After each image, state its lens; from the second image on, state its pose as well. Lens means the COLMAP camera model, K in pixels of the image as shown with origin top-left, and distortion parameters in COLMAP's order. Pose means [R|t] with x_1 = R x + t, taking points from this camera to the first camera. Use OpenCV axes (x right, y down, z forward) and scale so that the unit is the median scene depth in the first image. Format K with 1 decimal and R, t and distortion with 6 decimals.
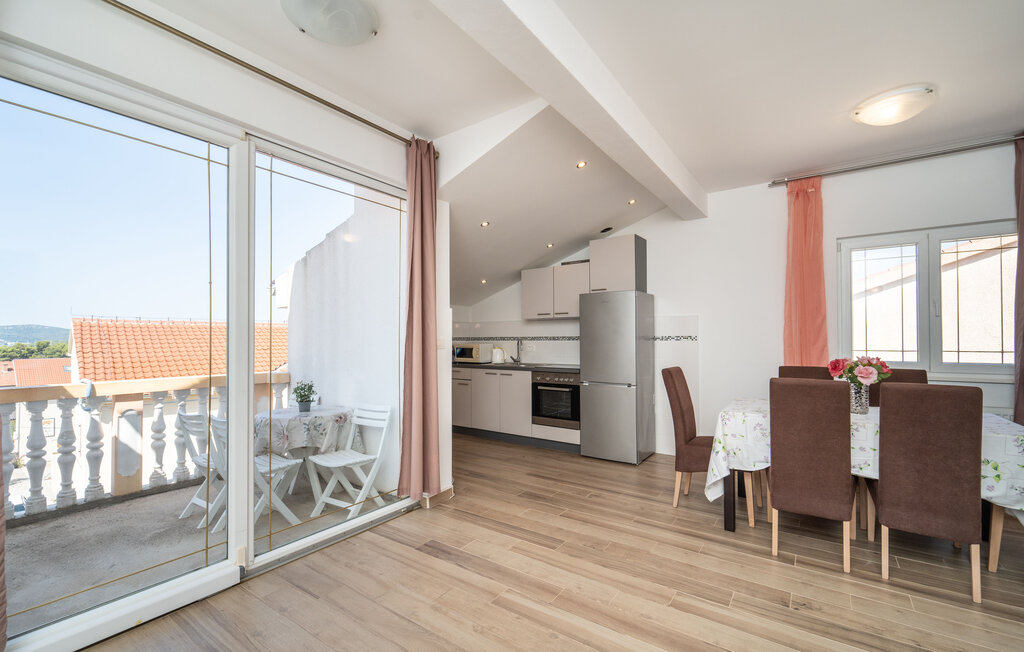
lens RADIAL K [[428.9, 0, 486.7], [0, 428.9, 337.3], [0, 0, 1]] dist [0.000122, 0.000011]
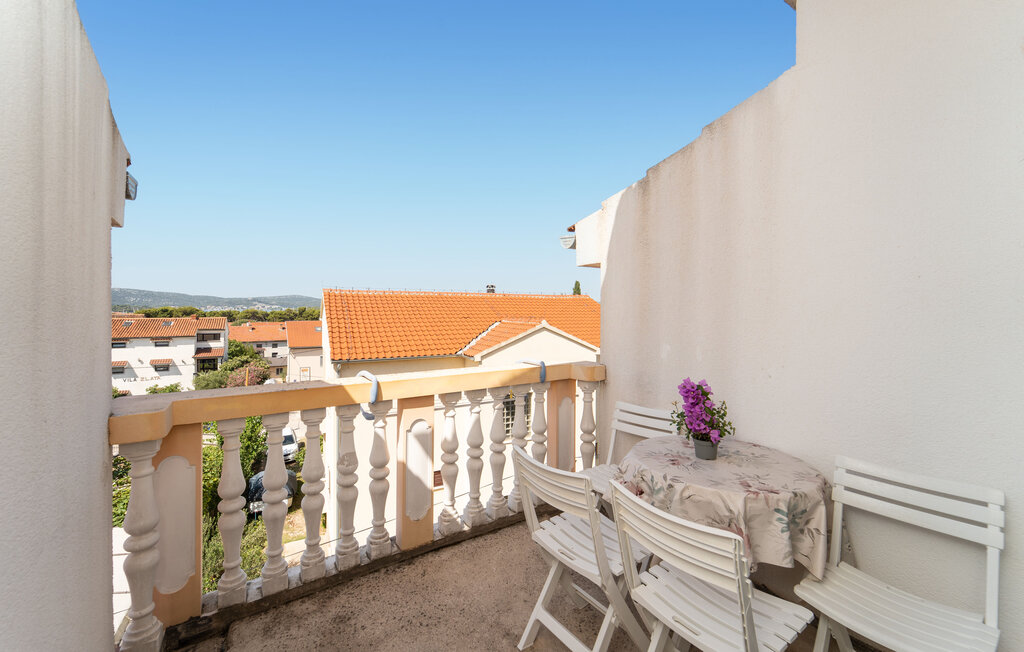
lens RADIAL K [[424.2, 0, 502.2], [0, 424.2, 319.9], [0, 0, 1]] dist [0.001347, 0.000114]
pose [[0.934985, 0.019404, -0.354157, -0.501710], [-0.008417, 0.999435, 0.032539, -0.008490], [0.354589, -0.027443, 0.934620, 0.455192]]
